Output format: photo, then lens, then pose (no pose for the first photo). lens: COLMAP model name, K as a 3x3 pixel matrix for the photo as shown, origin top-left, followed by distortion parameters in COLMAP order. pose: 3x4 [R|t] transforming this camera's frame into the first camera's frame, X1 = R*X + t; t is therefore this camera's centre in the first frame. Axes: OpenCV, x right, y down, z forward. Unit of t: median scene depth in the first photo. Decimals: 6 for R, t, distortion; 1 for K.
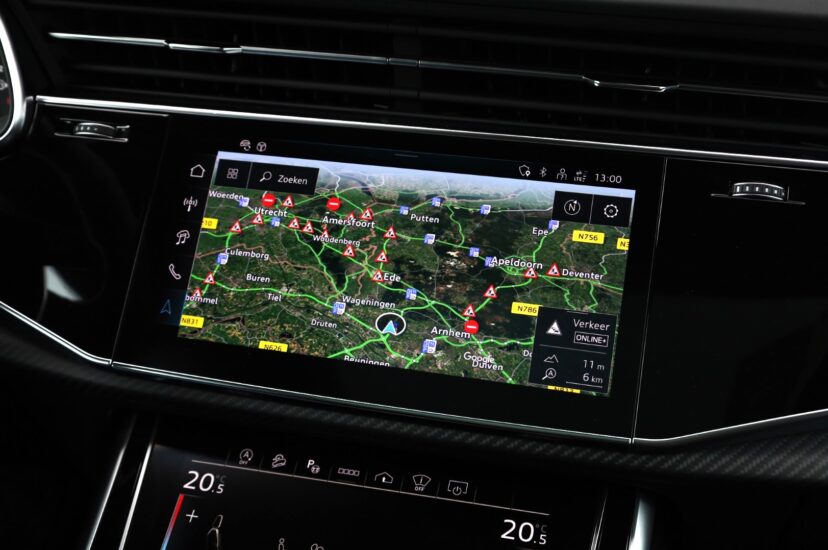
lens RADIAL K [[1000.1, 0, 414.0], [0, 1000.1, 275.0], [0, 0, 1]] dist [-0.004190, 0.006015]
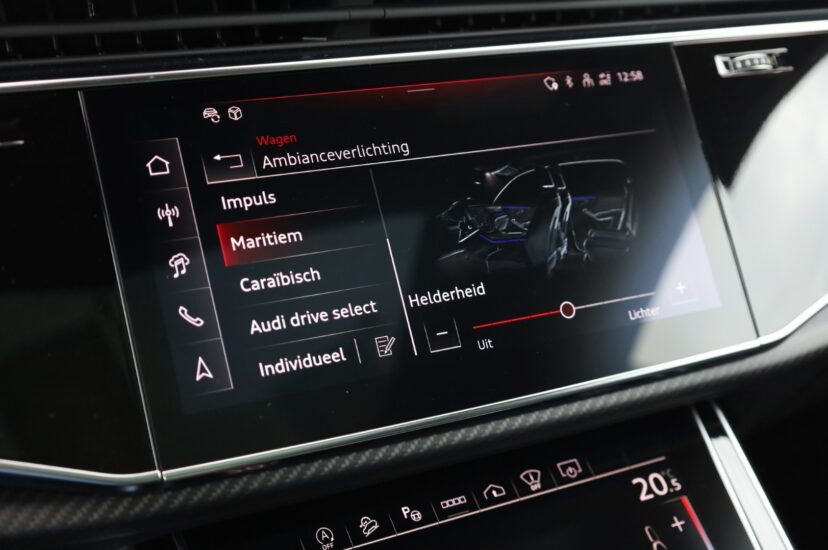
lens RADIAL K [[1271.8, 0, 413.7], [0, 1271.8, 264.8], [0, 0, 1]] dist [0.016787, 0.036454]
pose [[0.732213, -0.246742, 0.634808, -0.673998], [0.229834, 0.966911, 0.110727, -0.098608], [-0.641124, 0.064824, 0.764694, 0.252634]]
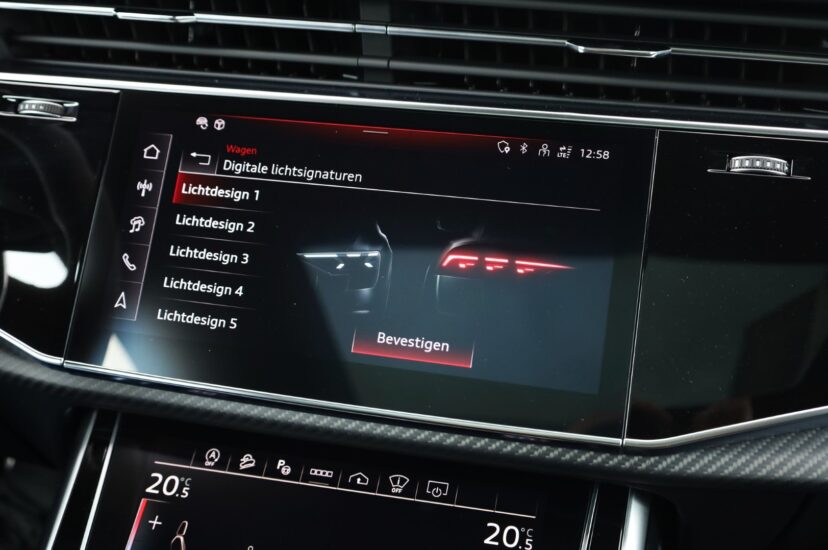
lens RADIAL K [[981.4, 0, 414.0], [0, 981.4, 275.0], [0, 0, 1]] dist [0.007836, -0.003083]
pose [[0.999822, -0.018886, -0.000005, 0.025063], [0.018866, 0.998763, 0.046005, -0.028702], [-0.000864, -0.045997, 0.998941, 0.091201]]
